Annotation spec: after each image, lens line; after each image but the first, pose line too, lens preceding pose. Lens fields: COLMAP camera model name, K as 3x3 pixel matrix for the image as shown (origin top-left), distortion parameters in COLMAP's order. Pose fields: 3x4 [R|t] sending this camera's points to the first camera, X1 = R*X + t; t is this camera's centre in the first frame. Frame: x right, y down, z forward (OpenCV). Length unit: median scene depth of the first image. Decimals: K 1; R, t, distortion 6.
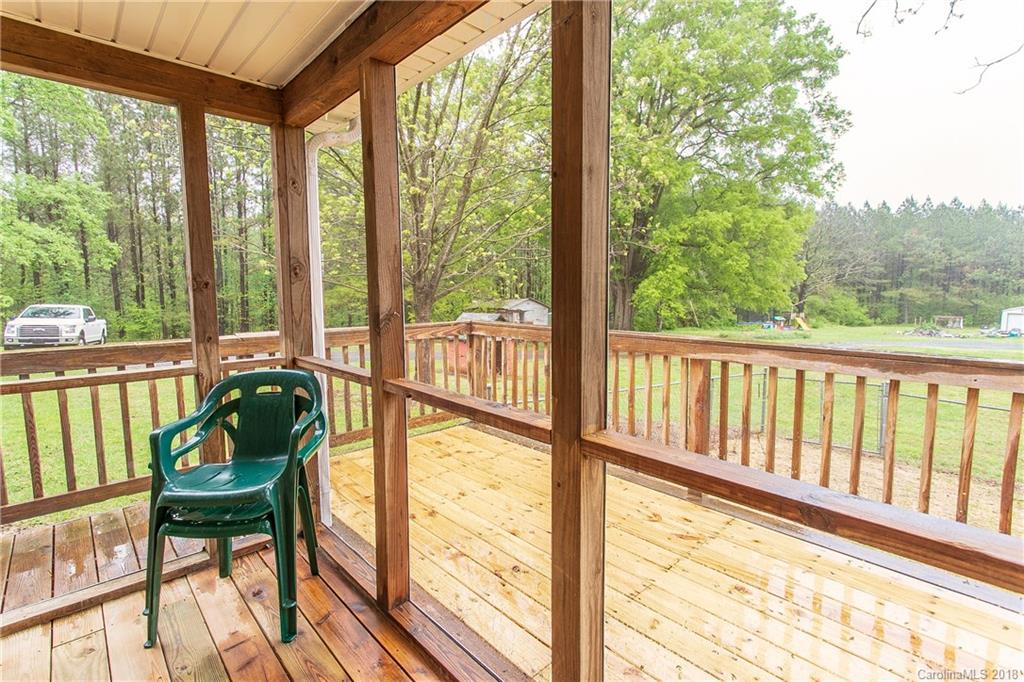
lens RADIAL K [[486.3, 0, 509.2], [0, 486.3, 335.9], [0, 0, 1]] dist [-0.001662, 0.000135]
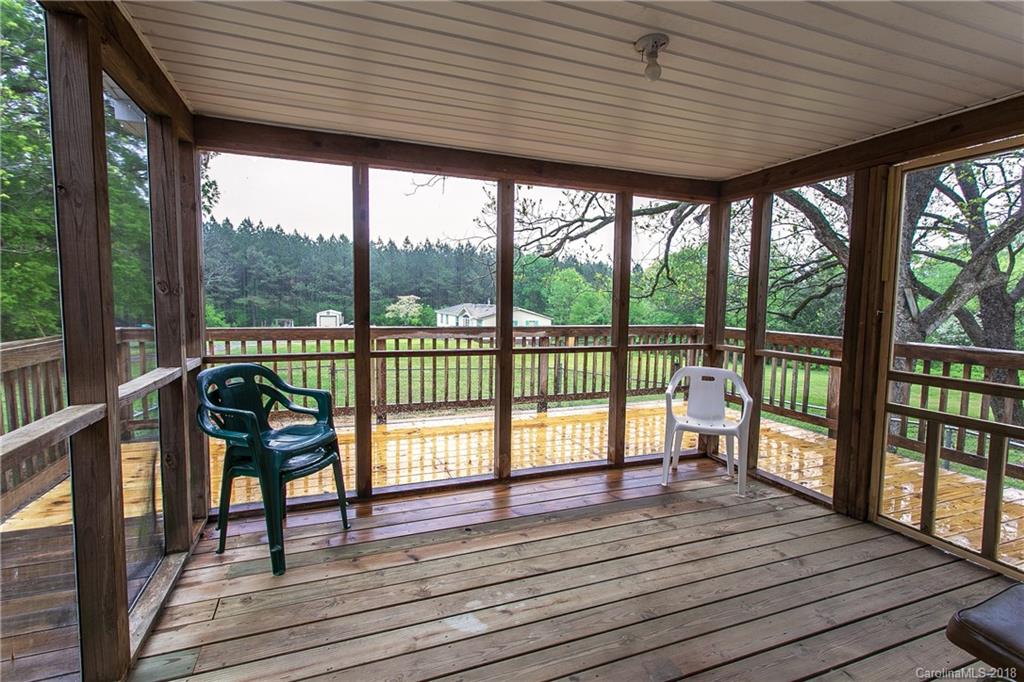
lens RADIAL K [[486.3, 0, 509.2], [0, 486.3, 335.9], [0, 0, 1]] dist [-0.001662, 0.000135]
pose [[0.359360, -0.059203, 0.931319, -0.833469], [0.071846, 0.996779, 0.035642, -0.000513], [-0.930429, 0.054103, 0.362456, 0.039504]]
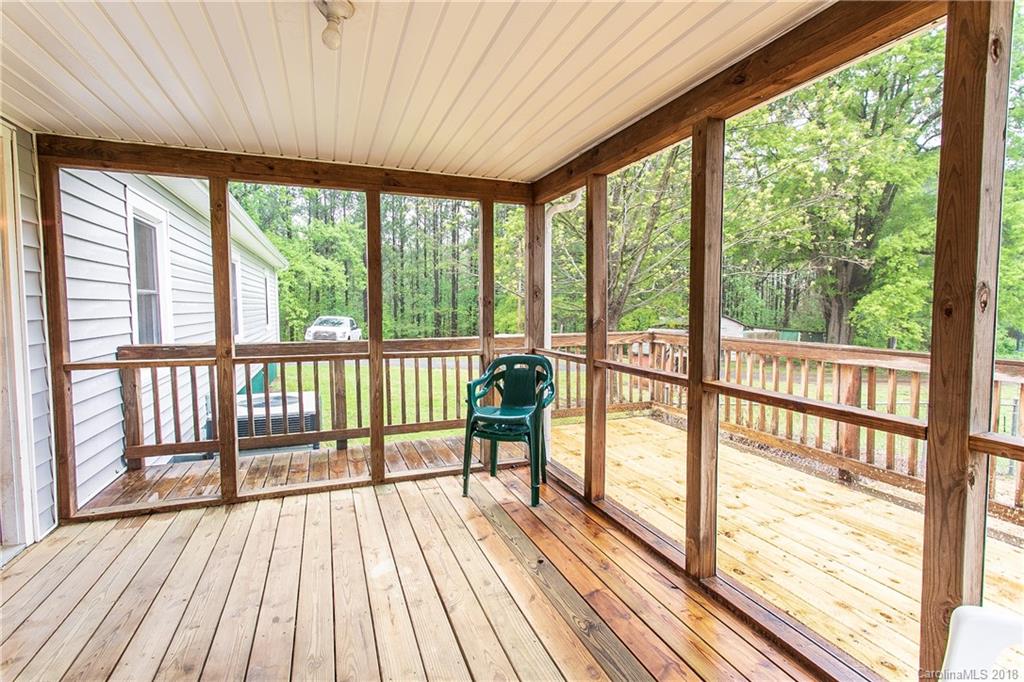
lens RADIAL K [[486.3, 0, 509.2], [0, 486.3, 335.9], [0, 0, 1]] dist [-0.001662, 0.000135]
pose [[0.929770, 0.024829, -0.367302, 0.034484], [-0.037051, 0.998968, -0.026260, 0.026218], [0.366271, 0.038024, 0.929731, -0.273840]]
